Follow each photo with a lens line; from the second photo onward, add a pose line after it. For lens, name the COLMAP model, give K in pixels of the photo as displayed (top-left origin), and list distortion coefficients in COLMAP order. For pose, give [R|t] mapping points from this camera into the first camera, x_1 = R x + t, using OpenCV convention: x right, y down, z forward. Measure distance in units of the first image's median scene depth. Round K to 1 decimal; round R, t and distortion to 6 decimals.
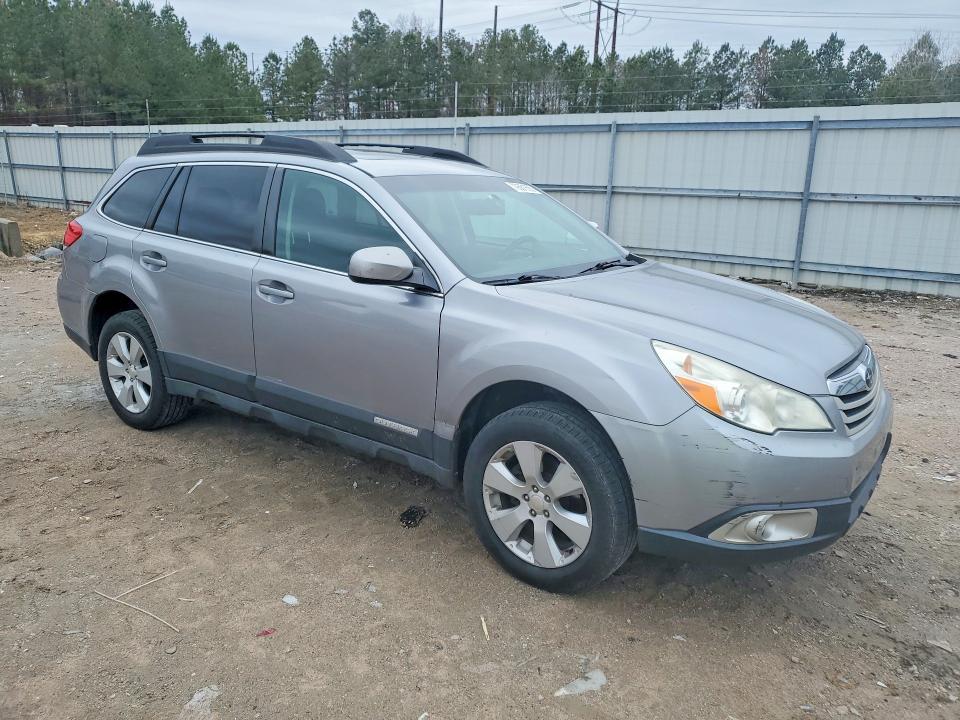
lens RADIAL K [[751.2, 0, 485.5], [0, 751.2, 361.0], [0, 0, 1]] dist [0.003550, 0.021554]
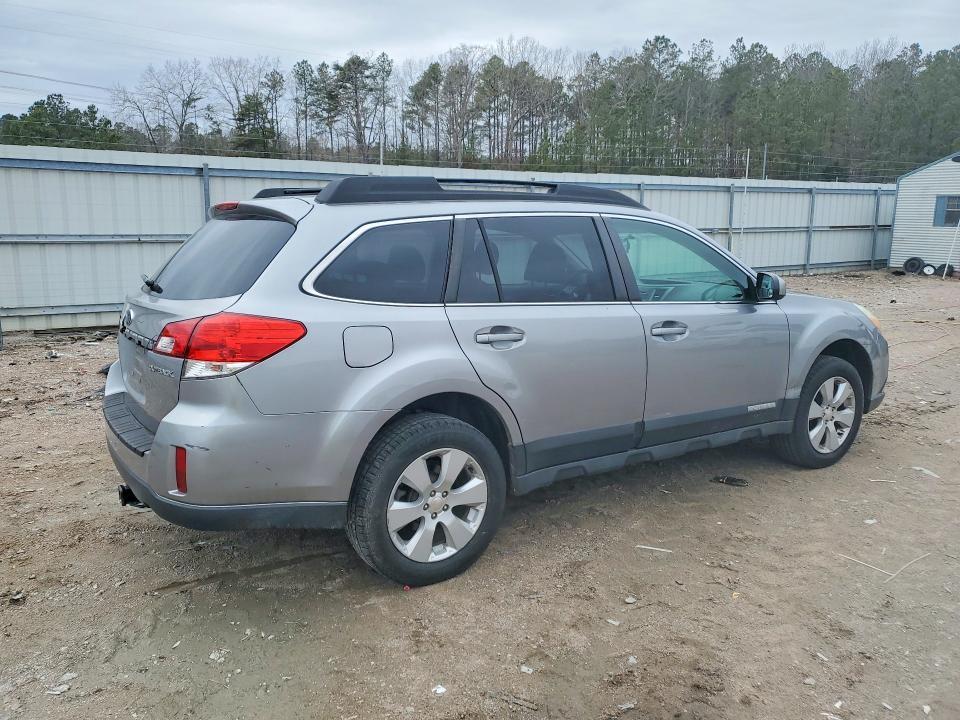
lens RADIAL K [[751.2, 0, 484.1], [0, 751.2, 359.8], [0, 0, 1]] dist [0.003550, 0.021554]
pose [[0.351753, -0.191176, 0.916363, -0.708860], [0.238662, 0.964888, 0.109687, -0.121202], [-0.905158, 0.180119, 0.385028, 0.432012]]
